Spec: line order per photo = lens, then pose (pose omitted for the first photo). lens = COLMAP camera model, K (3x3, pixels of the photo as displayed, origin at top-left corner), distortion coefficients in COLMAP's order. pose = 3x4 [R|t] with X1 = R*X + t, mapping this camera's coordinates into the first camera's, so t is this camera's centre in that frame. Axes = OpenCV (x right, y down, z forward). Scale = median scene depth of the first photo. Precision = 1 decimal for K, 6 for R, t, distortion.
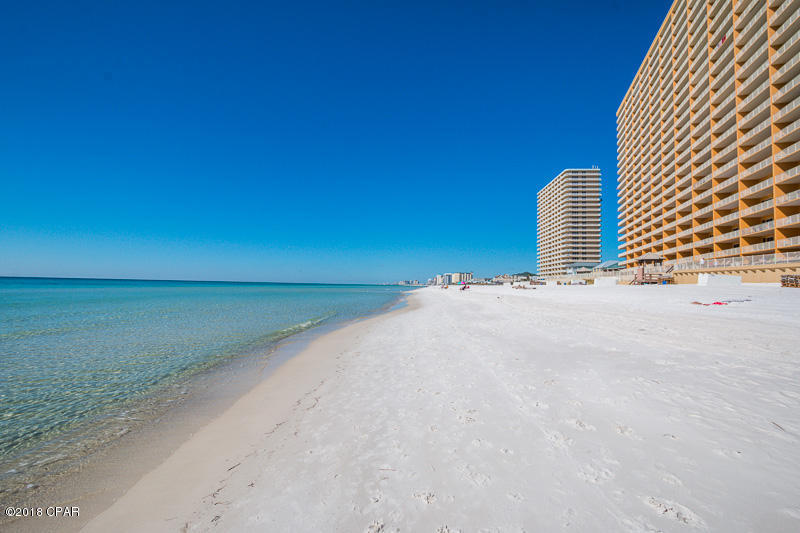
lens RADIAL K [[368.3, 0, 396.6], [0, 368.3, 266.7], [0, 0, 1]] dist [-0.003231, 0.000321]
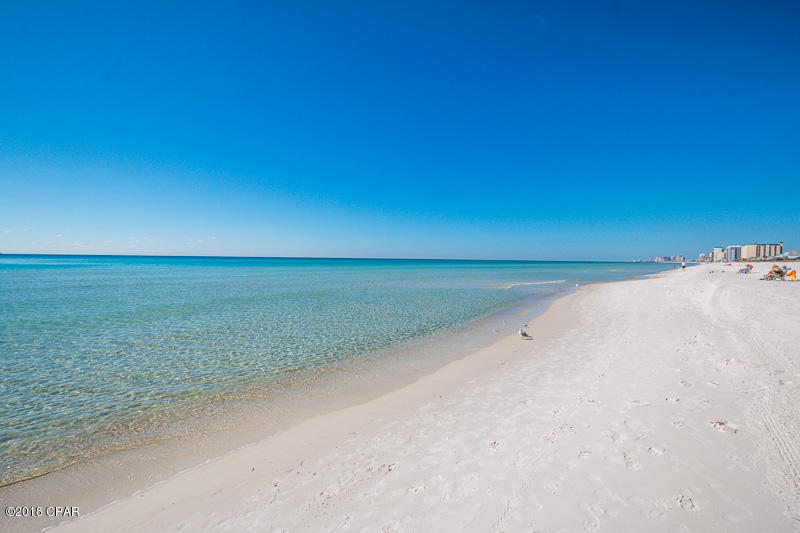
lens RADIAL K [[346.7, 0, 400.0], [0, 346.7, 266.5], [0, 0, 1]] dist [-0.000529, -0.000009]
pose [[0.809414, 0.000347, -0.587238, 0.597168], [0.034885, 0.998205, 0.048673, 0.288197], [0.586201, -0.059882, 0.807950, 5.105595]]
